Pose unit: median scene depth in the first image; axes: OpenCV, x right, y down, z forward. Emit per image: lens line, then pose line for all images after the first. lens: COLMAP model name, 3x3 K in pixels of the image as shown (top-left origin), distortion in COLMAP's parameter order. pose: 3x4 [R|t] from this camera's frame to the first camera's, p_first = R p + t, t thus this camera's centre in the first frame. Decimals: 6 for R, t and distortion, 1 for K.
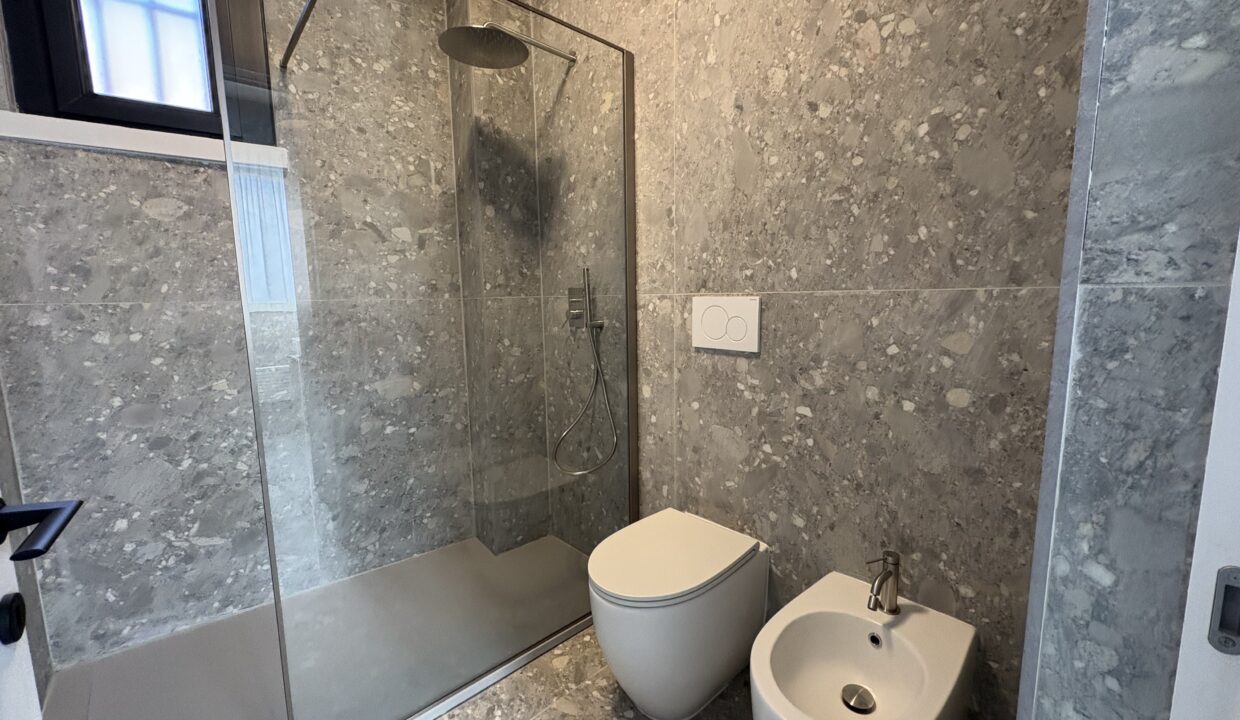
lens RADIAL K [[491.5, 0, 618.9], [0, 491.5, 358.8], [0, 0, 1]] dist [0.000717, -0.000307]
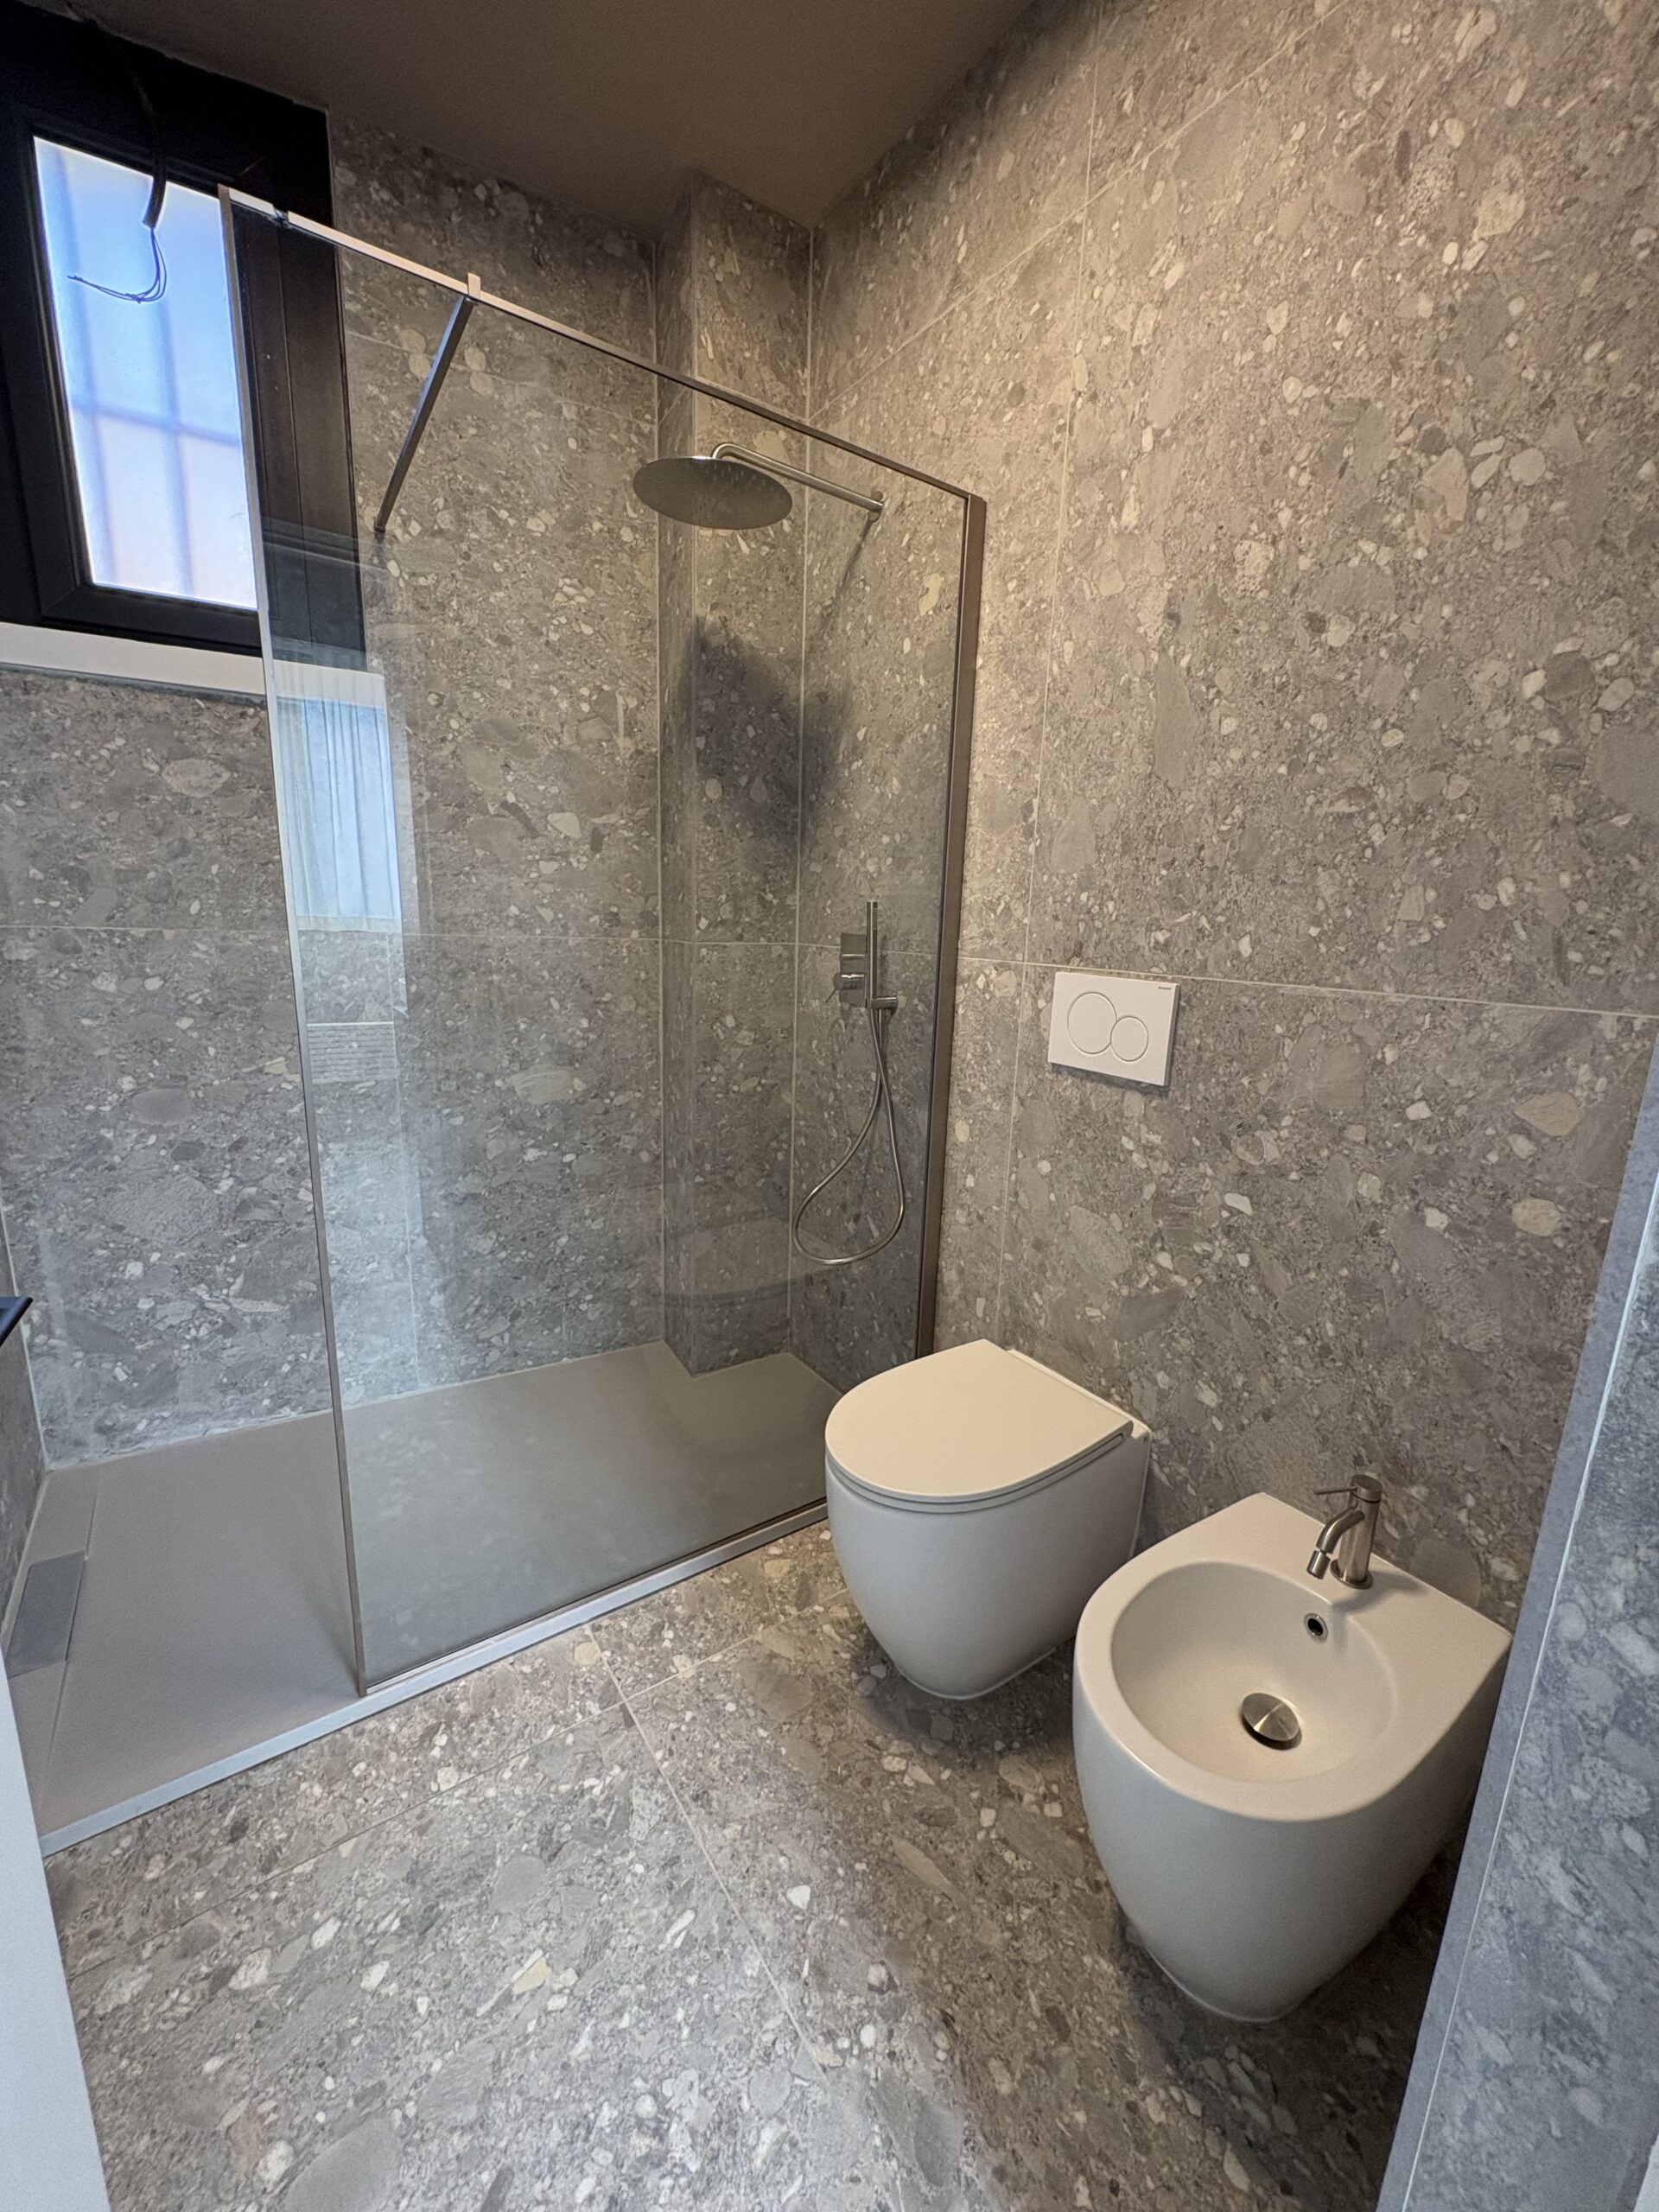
lens RADIAL K [[877.3, 0, 831.7], [0, 877.3, 1104.3], [0, 0, 1]] dist [0.000776, -0.000331]
pose [[0.988020, 0.079311, -0.132388, 0.043684], [-0.067901, 0.993752, 0.088585, -0.047578], [0.138587, -0.078535, 0.987232, -0.009327]]
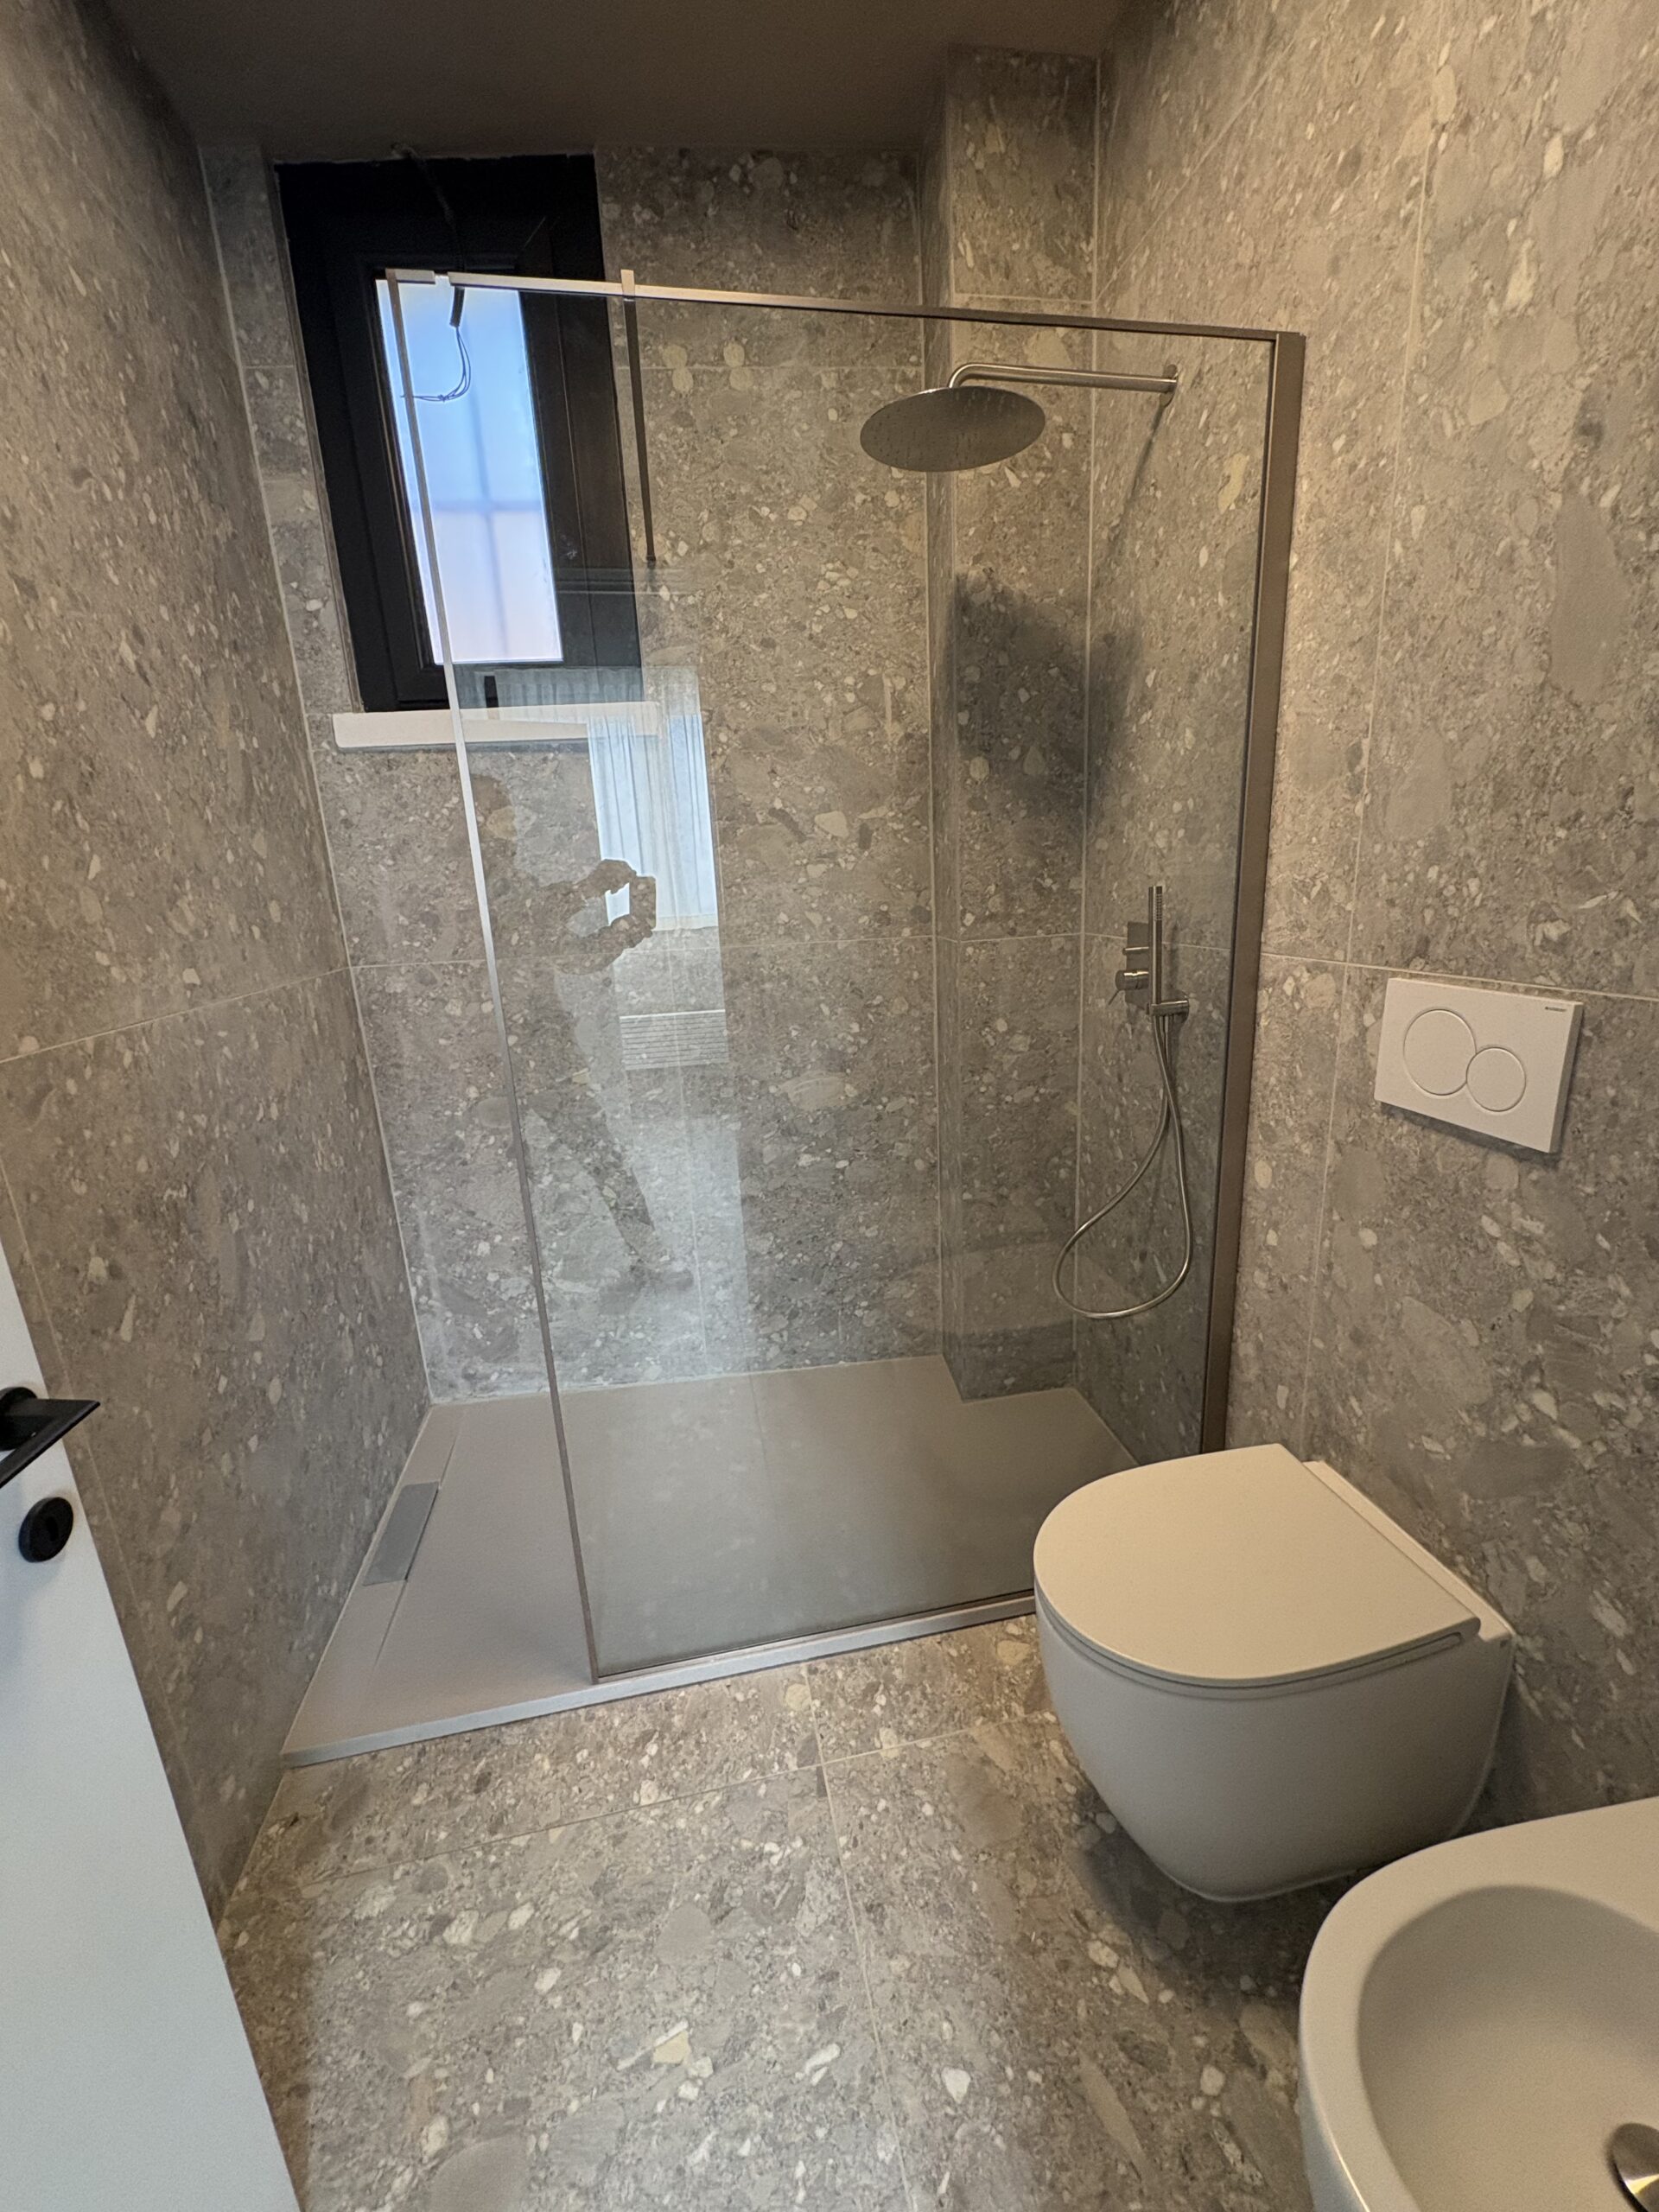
lens RADIAL K [[877.3, 0, 833.9], [0, 877.3, 1104.0], [0, 0, 1]] dist [0.000776, -0.000331]
pose [[0.848166, 0.109479, -0.518294, 0.145052], [-0.032563, 0.987336, 0.155266, -0.117459], [0.528729, -0.114814, 0.840990, 0.150882]]
